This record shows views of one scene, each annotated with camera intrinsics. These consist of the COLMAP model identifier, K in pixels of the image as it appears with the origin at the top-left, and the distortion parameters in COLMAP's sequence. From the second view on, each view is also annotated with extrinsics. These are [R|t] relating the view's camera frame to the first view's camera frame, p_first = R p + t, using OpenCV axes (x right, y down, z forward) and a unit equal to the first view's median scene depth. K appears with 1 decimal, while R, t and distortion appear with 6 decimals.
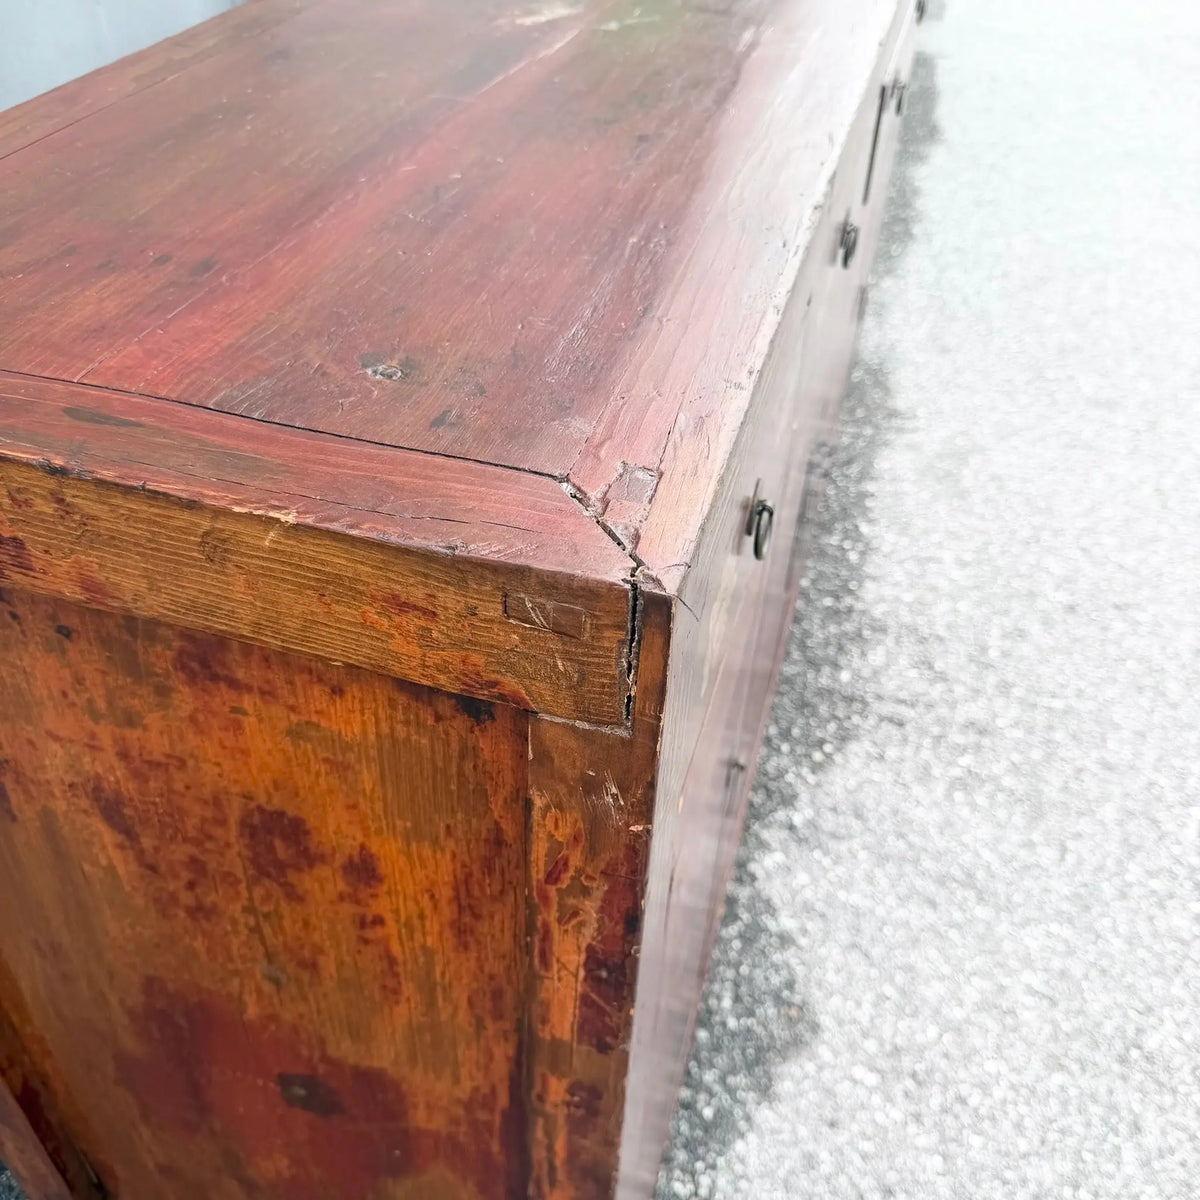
lens RADIAL K [[1146.6, 0, 604.7], [0, 1146.6, 603.9], [0, 0, 1]] dist [0.194698, -0.491997]
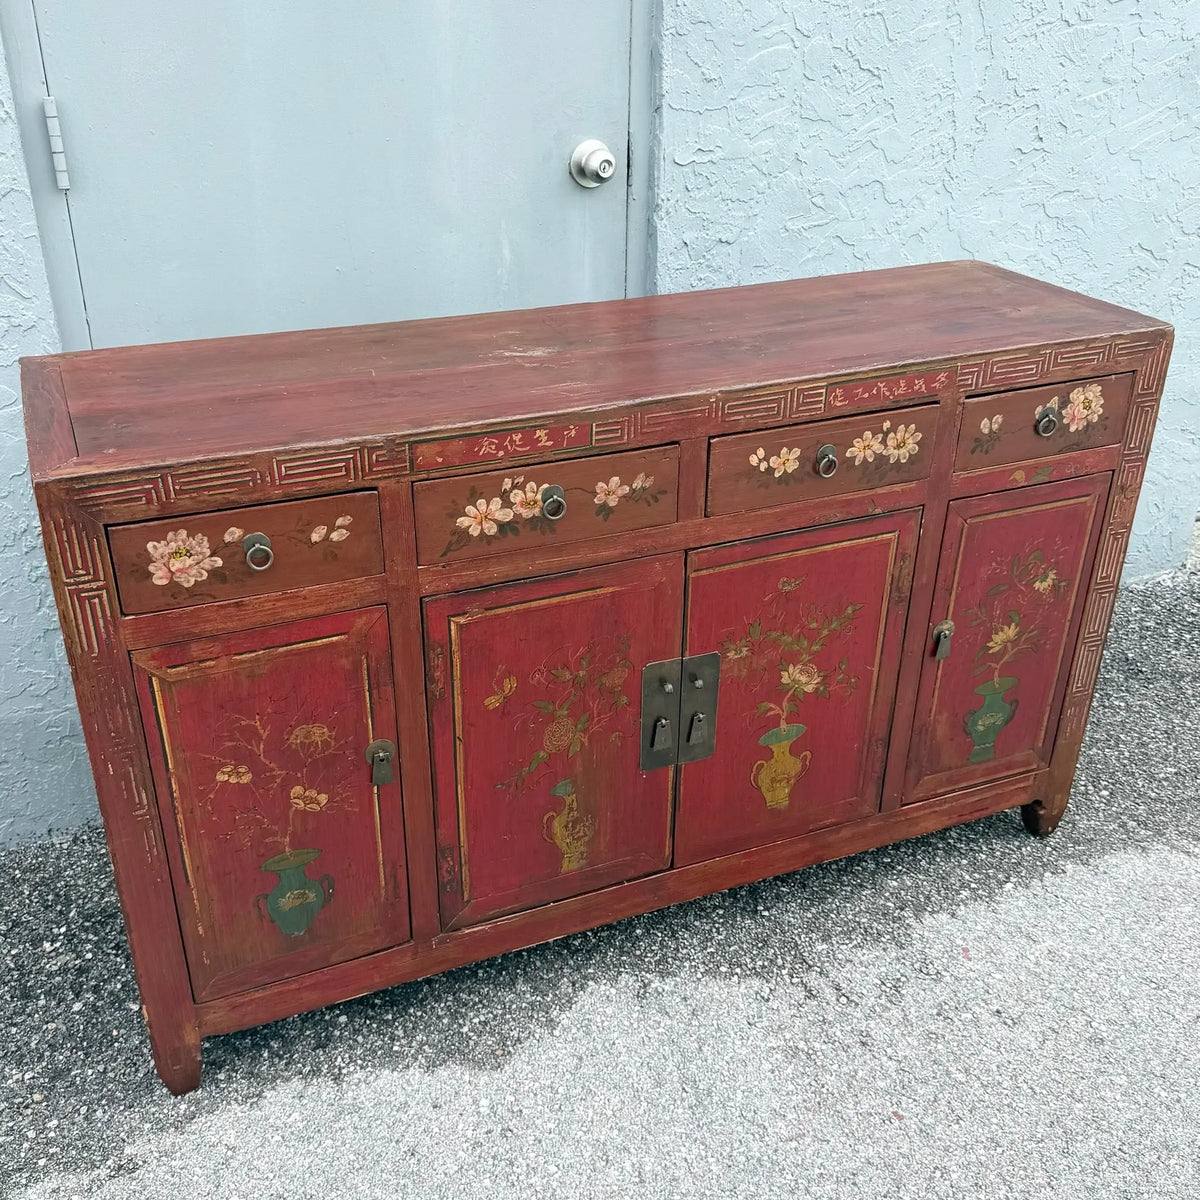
lens RADIAL K [[1264.2, 0, 575.2], [0, 1264.2, 633.5], [0, 0, 1]] dist [0.149242, -0.328539]
pose [[0.622349, 0.345226, -0.702496, 2.172952], [-0.487526, 0.873104, -0.002837, -0.215776], [0.612373, 0.344251, 0.711682, -0.311257]]
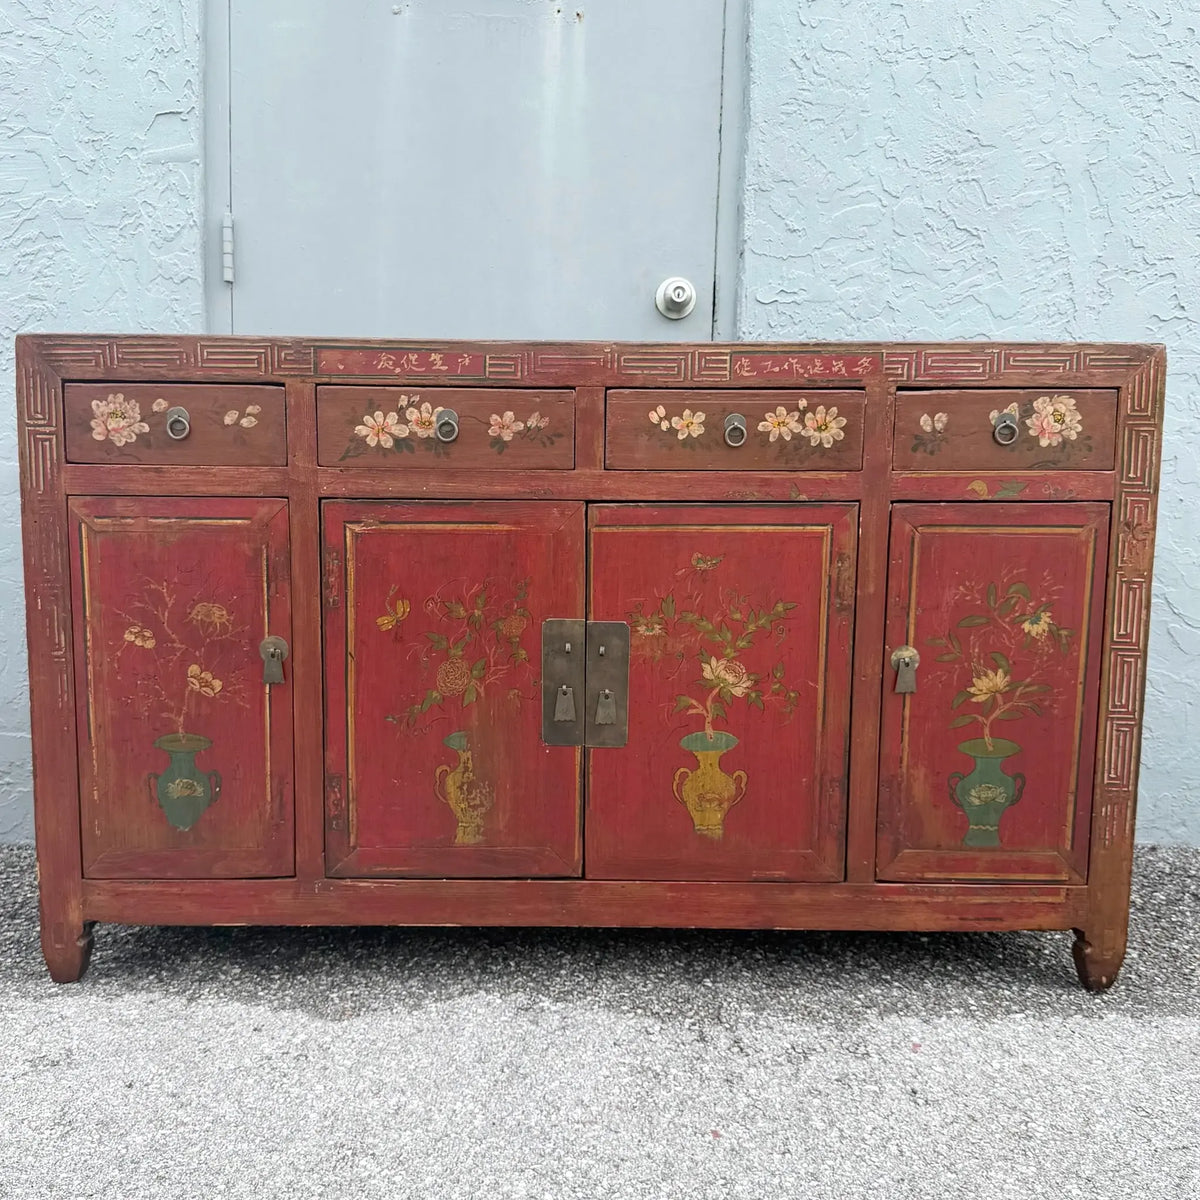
lens RADIAL K [[1281.1, 0, 564.4], [0, 1281.1, 638.7], [0, 0, 1]] dist [0.137966, -0.299354]
pose [[0.273438, 0.093592, -0.957326, 3.094908], [-0.617990, 0.779764, -0.100282, 0.057639], [0.737102, 0.619039, 0.271056, 1.082695]]
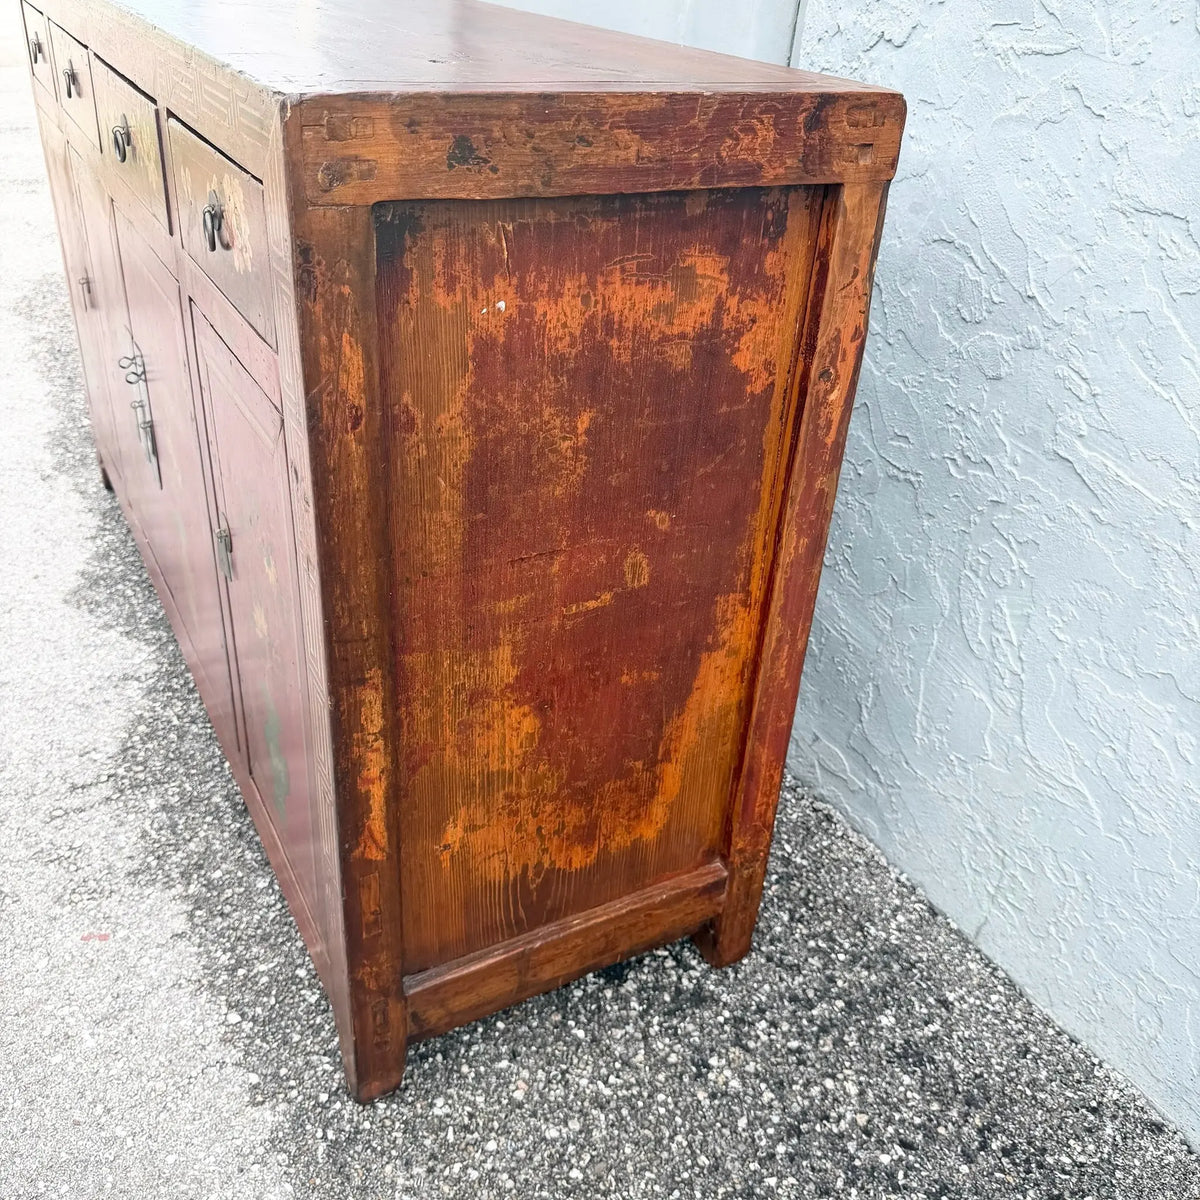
lens RADIAL K [[1145.4, 0, 604.6], [0, 1145.4, 594.1], [0, 0, 1]] dist [0.054797, -0.112010]
pose [[-0.706609, 0.285463, -0.647468, 1.305971], [-0.518890, 0.413080, 0.748410, -2.261076], [0.481100, 0.864798, -0.143762, 3.078169]]
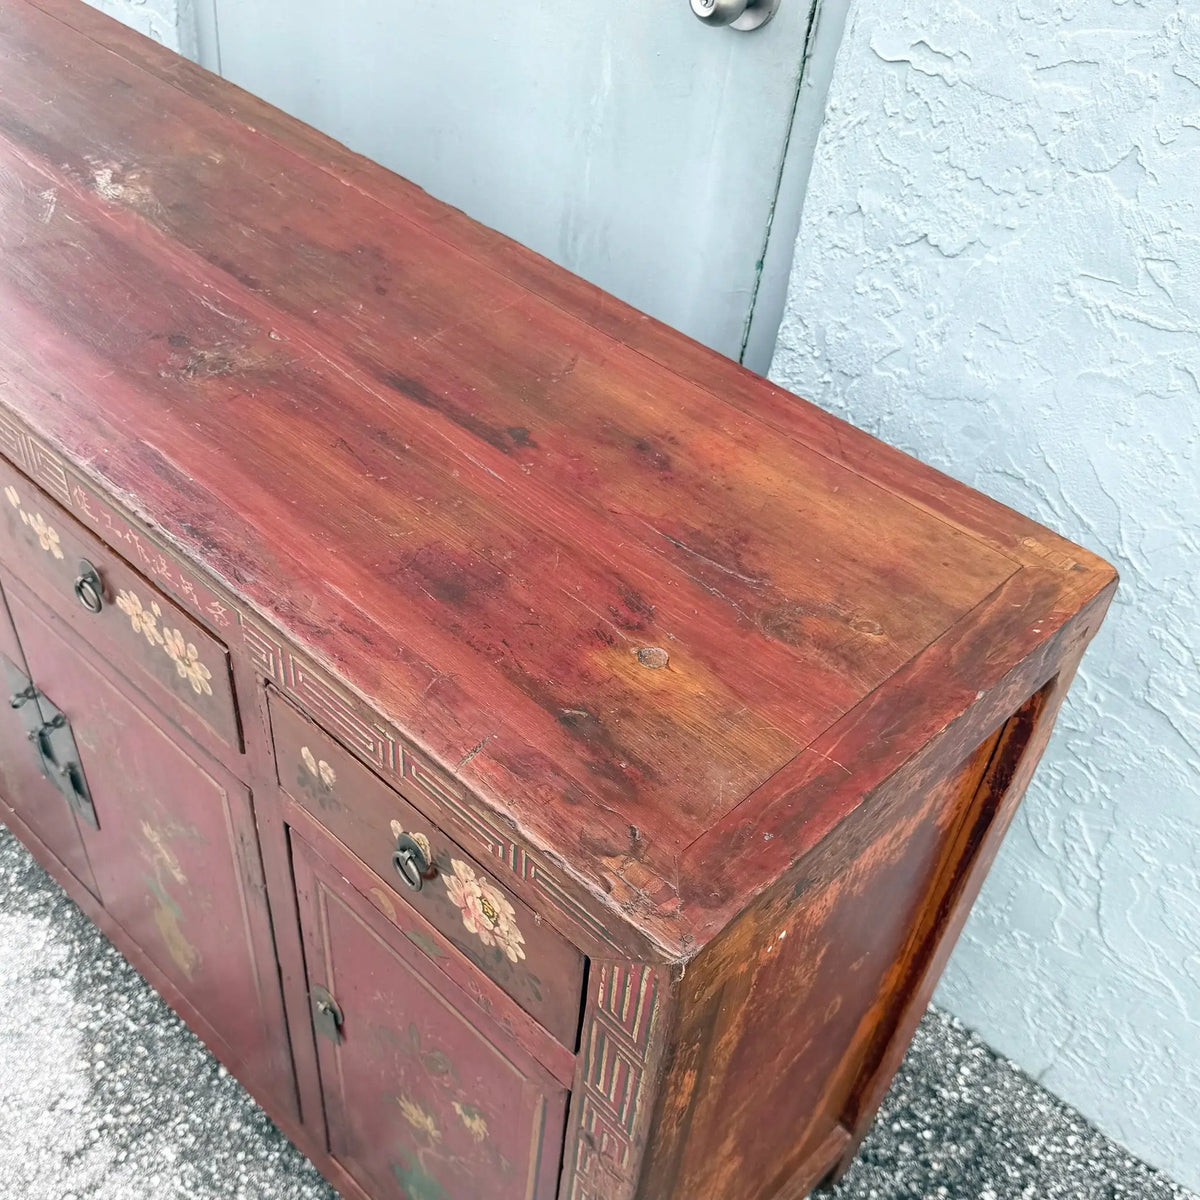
lens RADIAL K [[1389.2, 0, 550.8], [0, 1389.2, 669.2], [0, 0, 1]] dist [0.033273, -0.074409]
pose [[-0.483198, 0.578526, -0.657135, 1.370171], [-0.612372, 0.313097, 0.725927, -2.363884], [0.625715, 0.753178, 0.202985, 1.923357]]
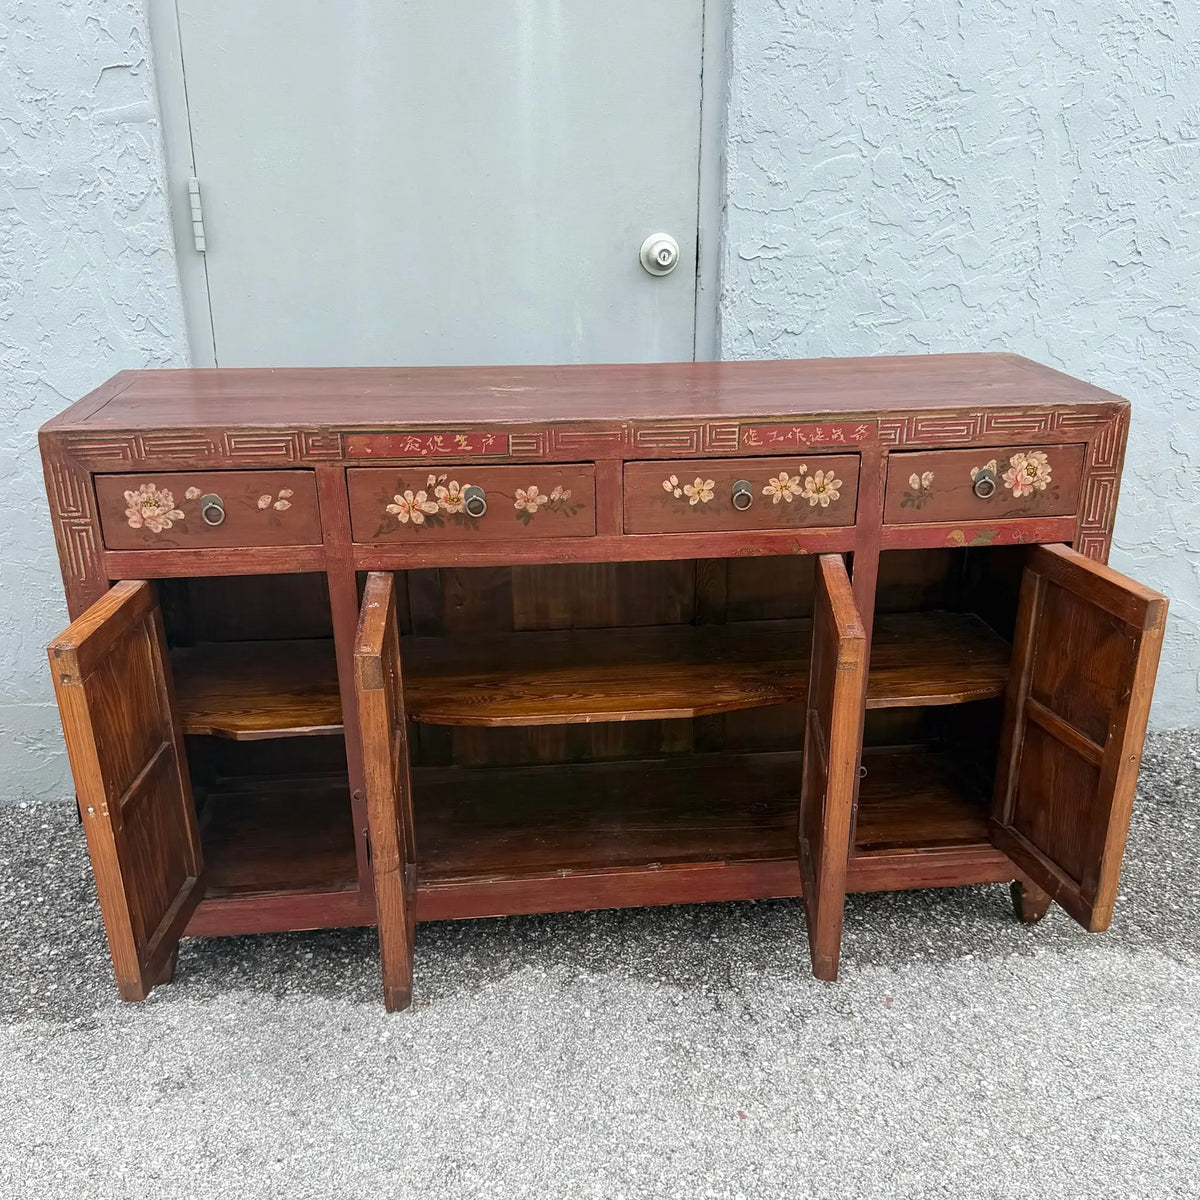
lens RADIAL K [[1252.8, 0, 625.5], [0, 1252.8, 691.7], [0, 0, 1]] dist [0.172491, -0.381636]
pose [[0.379664, 0.338662, -0.860909, 3.076163], [-0.582796, 0.810270, 0.061727, -0.456768], [0.718473, 0.478299, 0.505001, 0.356058]]
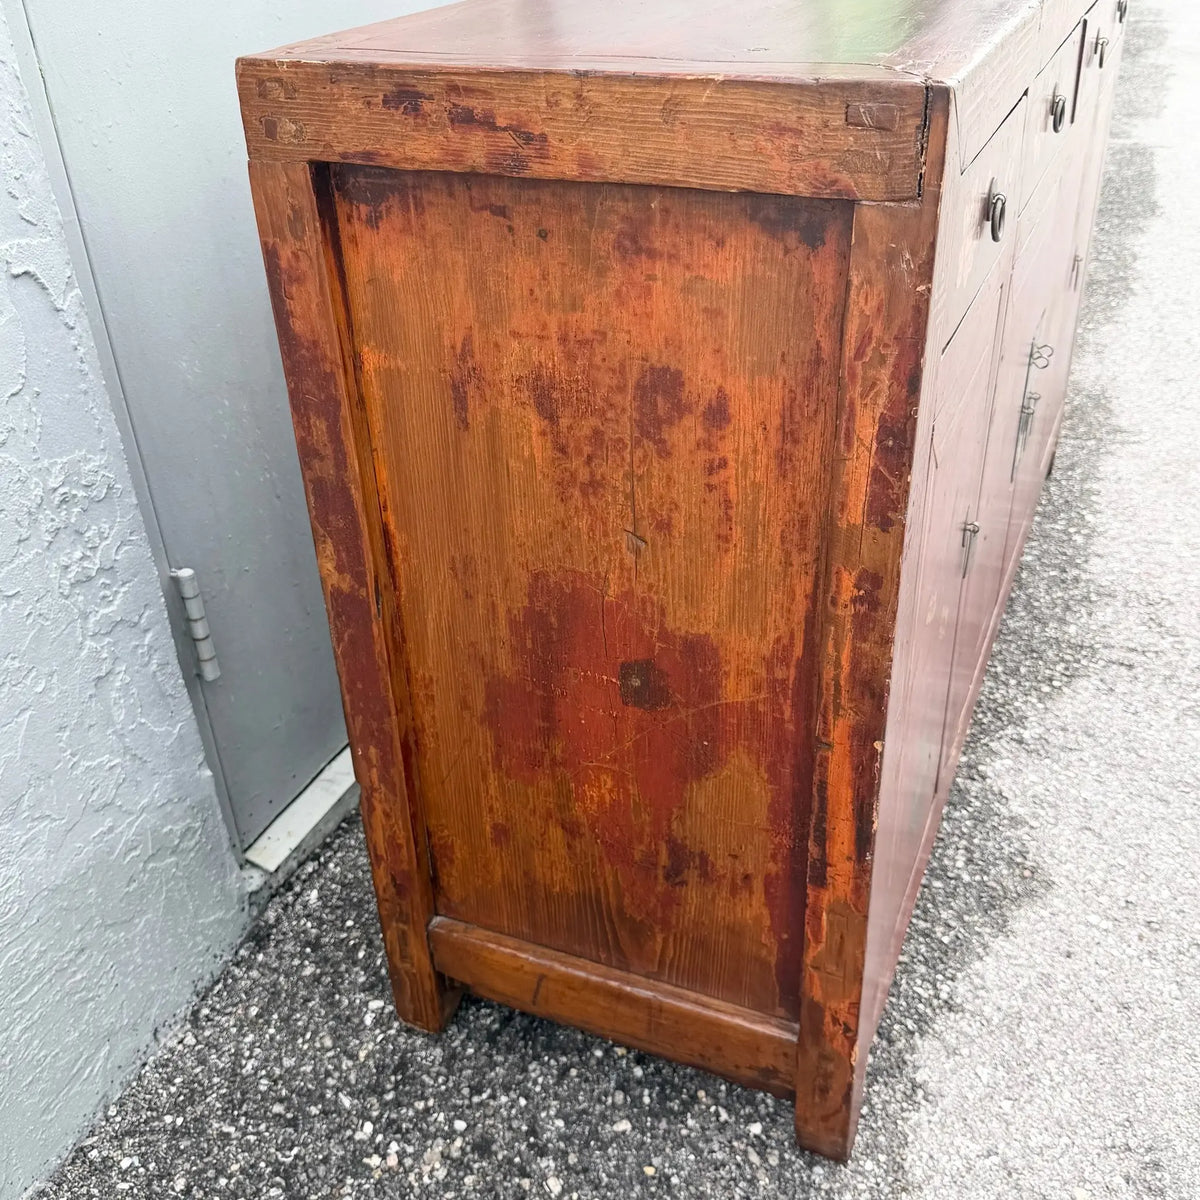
lens RADIAL K [[1269.5, 0, 604.3], [0, 1269.5, 598.0], [0, 0, 1]] dist [0.204789, -0.508260]
pose [[0.989422, 0.004529, -0.144995, -0.094937], [-0.027492, 0.987253, -0.156768, 0.599898], [0.142436, 0.159096, 0.976934, -0.473924]]
